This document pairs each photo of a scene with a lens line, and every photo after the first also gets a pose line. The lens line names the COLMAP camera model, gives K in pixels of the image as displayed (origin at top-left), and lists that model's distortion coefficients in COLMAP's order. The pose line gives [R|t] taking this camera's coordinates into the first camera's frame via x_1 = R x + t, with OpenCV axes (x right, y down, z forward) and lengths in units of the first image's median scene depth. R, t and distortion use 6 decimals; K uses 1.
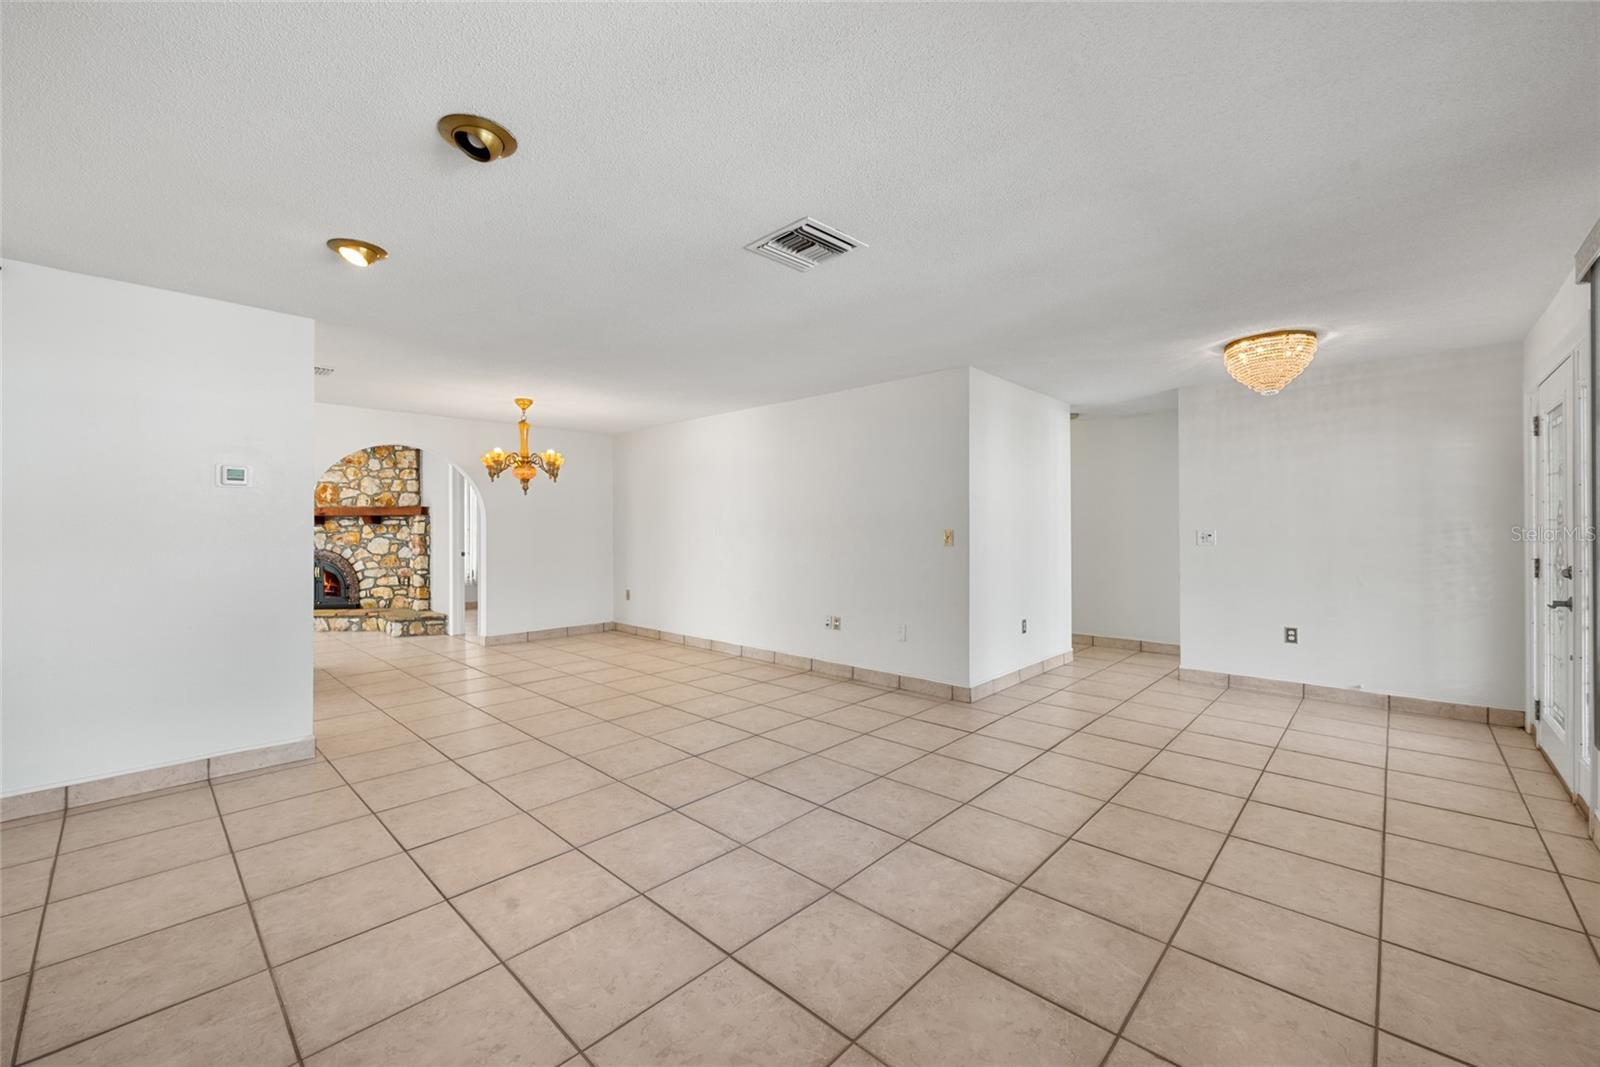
lens RADIAL K [[635.2, 0, 813.6], [0, 635.2, 522.5], [0, 0, 1]] dist [-0.001312, 0.000644]
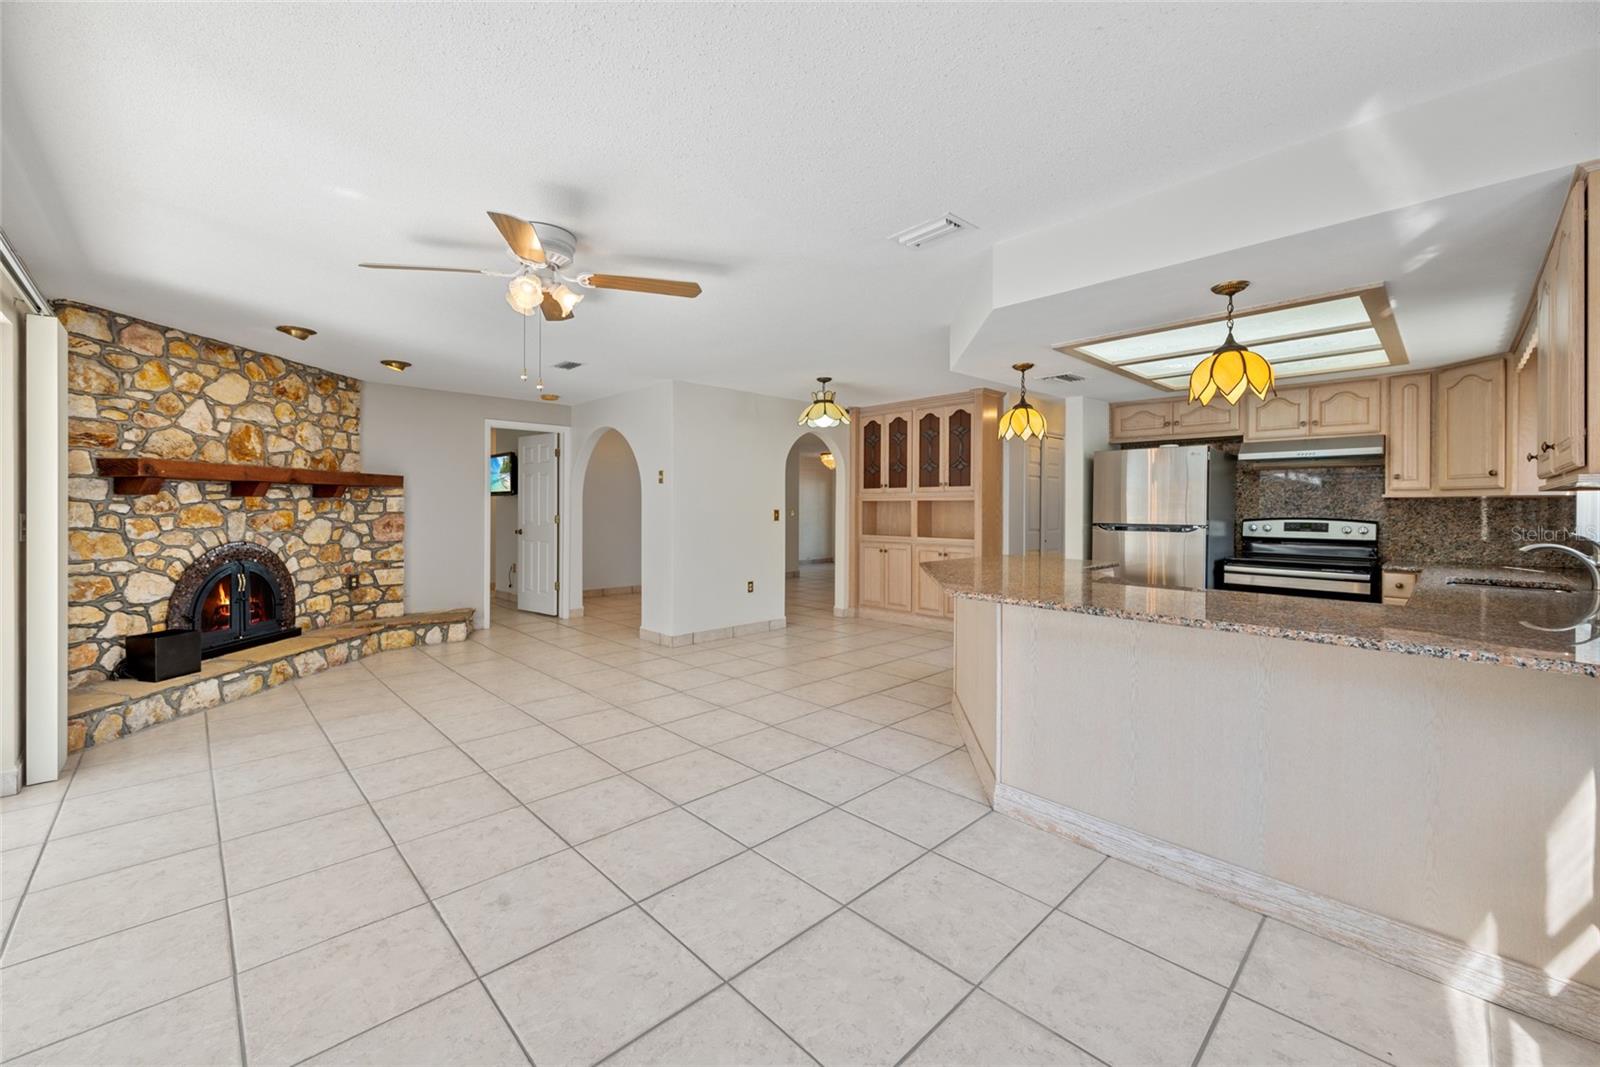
lens RADIAL K [[635.2, 0, 807.8], [0, 635.2, 508.9], [0, 0, 1]] dist [-0.001312, 0.000644]
pose [[0.058298, 0.002090, 0.998297, -1.298337], [-0.015022, 0.999886, -0.001216, 0.007196], [-0.998186, -0.014926, 0.058322, 0.469481]]
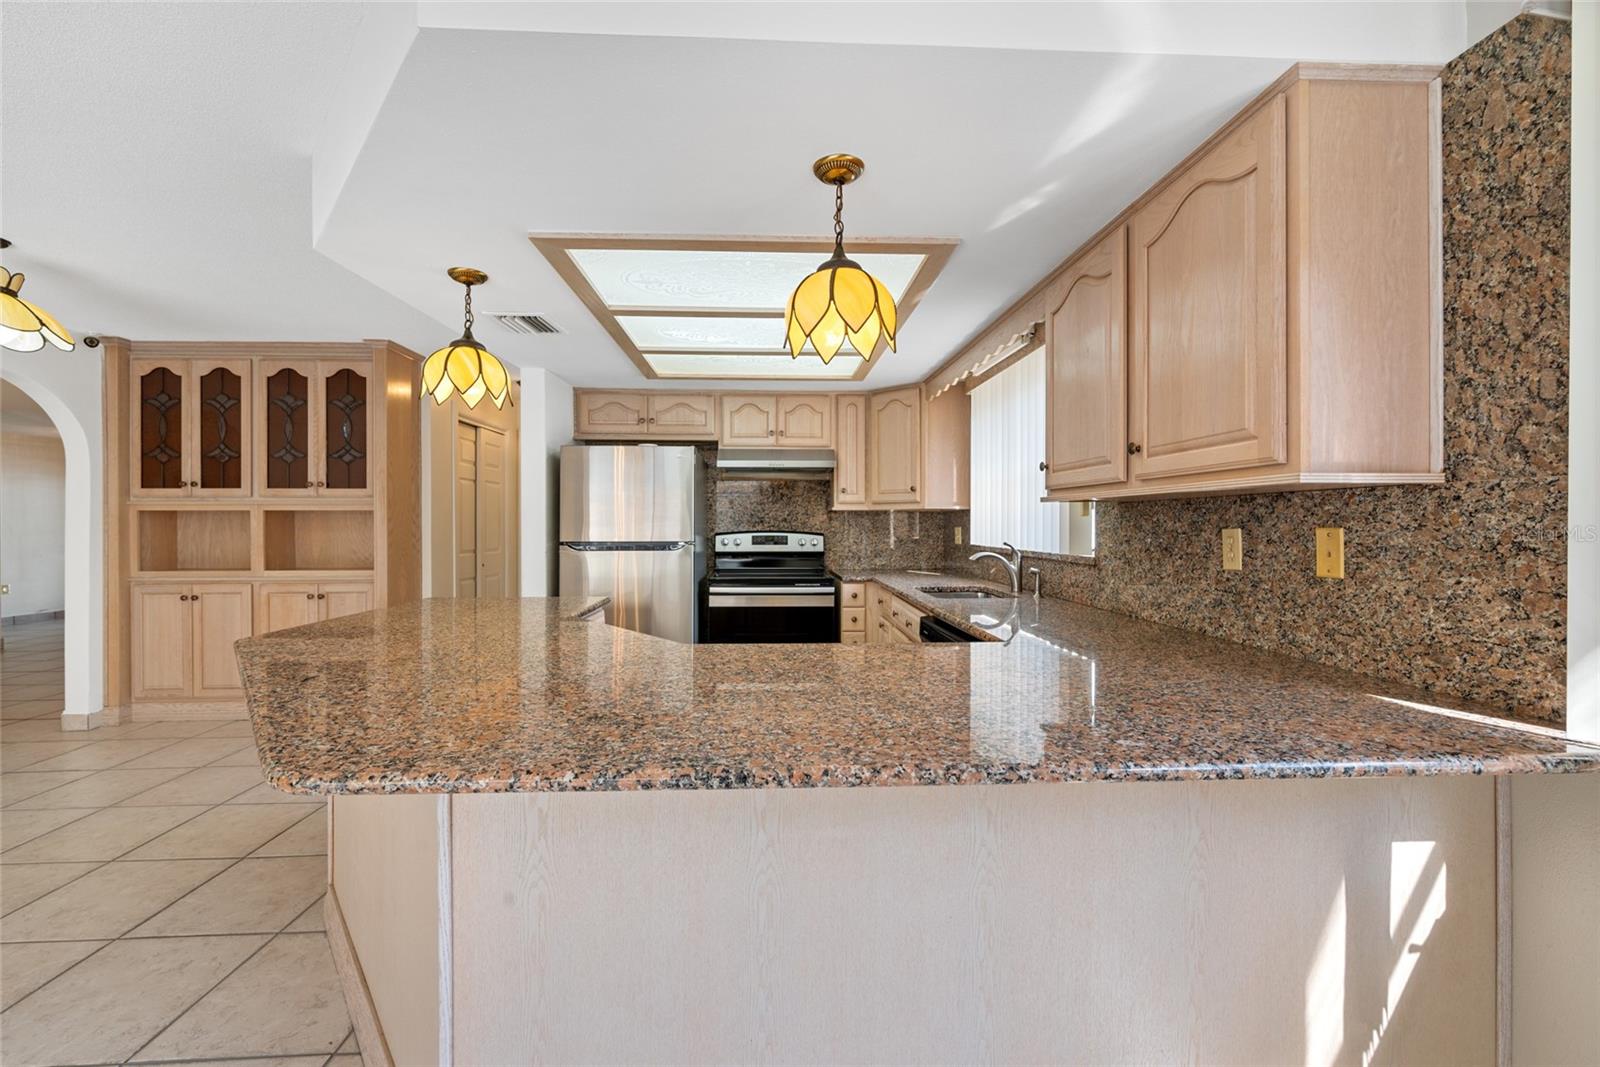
lens RADIAL K [[635.2, 0, 800.7], [0, 635.2, 525.8], [0, 0, 1]] dist [-0.001312, 0.000644]
pose [[-0.709154, 0.001137, 0.705053, -1.120541], [-0.003860, 0.999977, -0.005495, 0.006449], [-0.705043, -0.006619, -0.709134, 0.432692]]
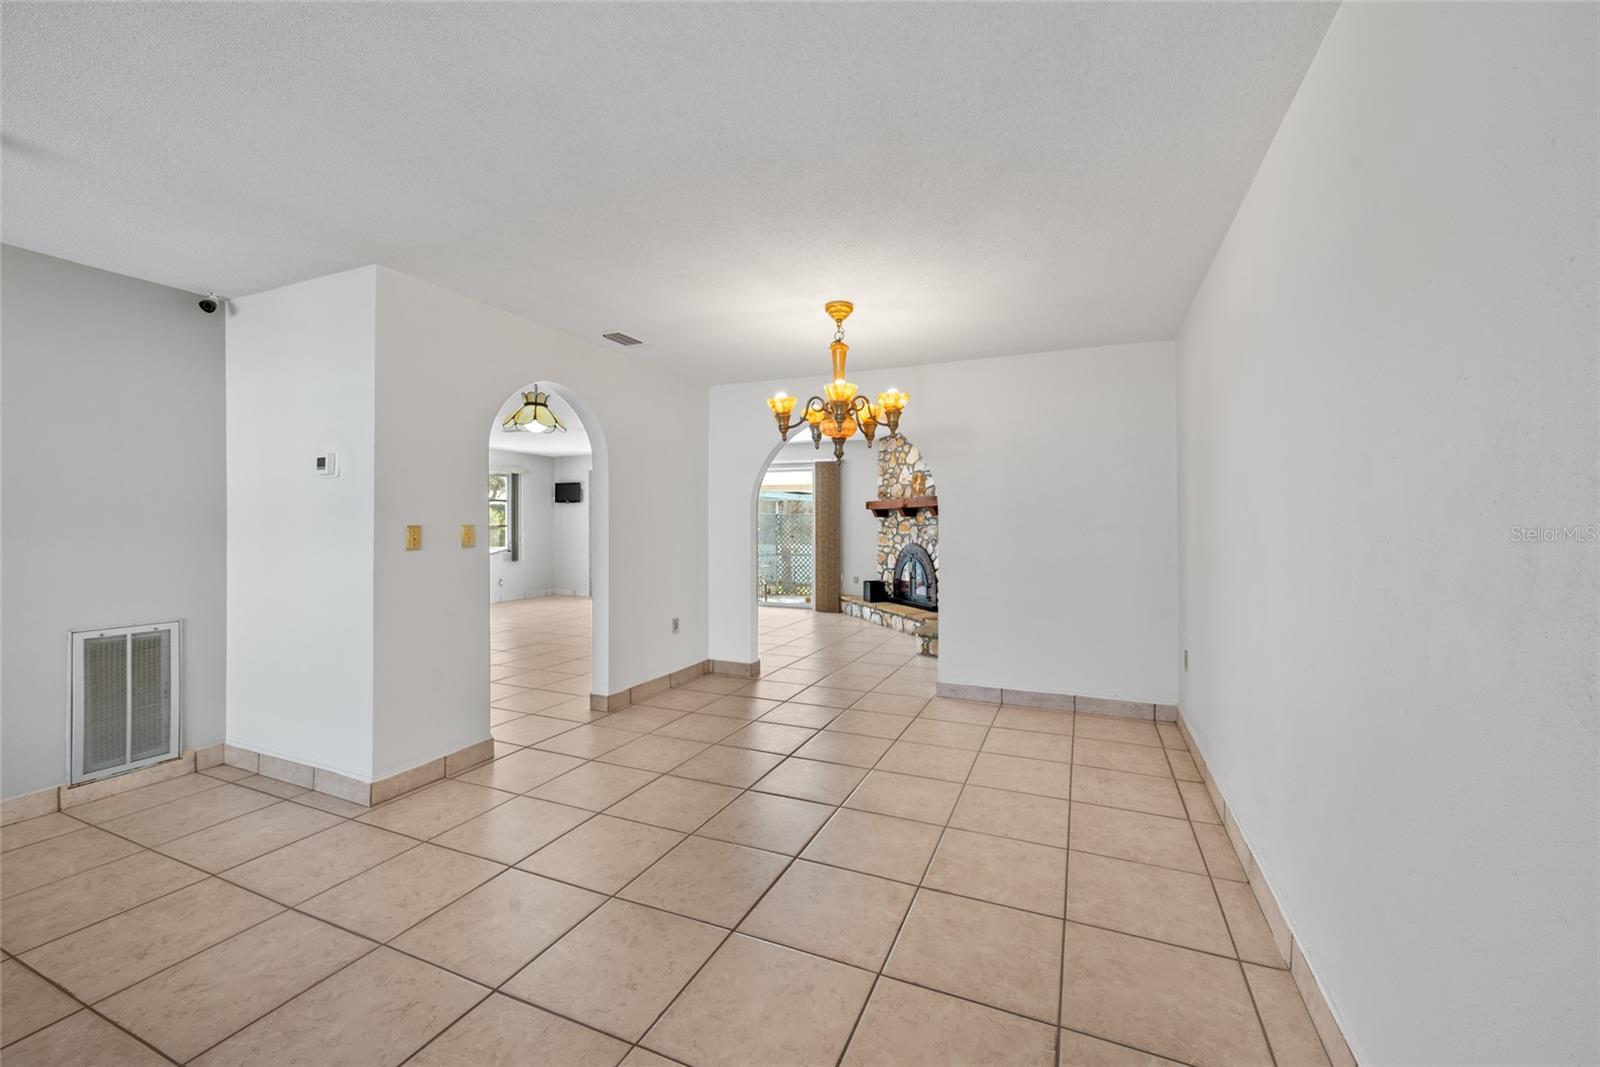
lens RADIAL K [[635.2, 0, 801.8], [0, 635.2, 525.1], [0, 0, 1]] dist [-0.001312, 0.000644]
pose [[0.314982, 0.007818, -0.949065, 0.065626], [0.010121, 0.999882, 0.011595, 0.002736], [0.949044, -0.013258, 0.314866, 0.542723]]
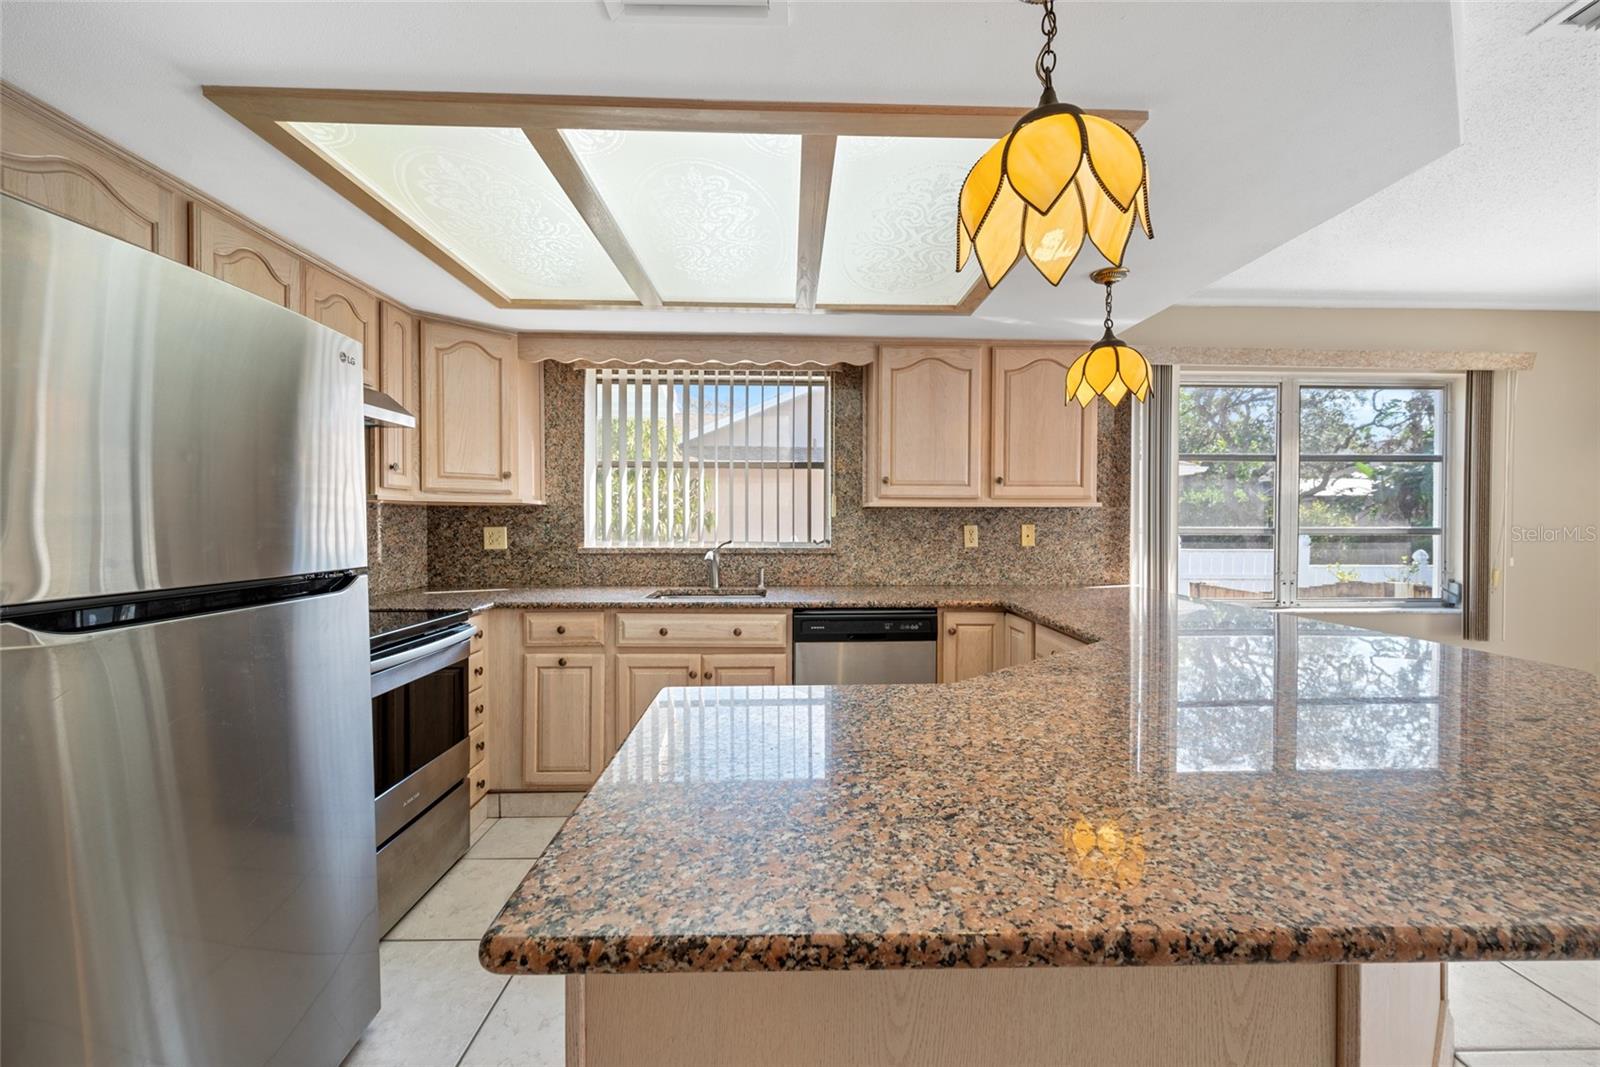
lens RADIAL K [[635.2, 0, 797.7], [0, 635.2, 530.0], [0, 0, 1]] dist [-0.001312, 0.000644]
pose [[-0.730034, 0.014220, -0.683262, -0.717021], [0.008443, 0.999895, 0.011789, 0.002905], [0.683358, 0.002837, -0.730078, 0.398722]]
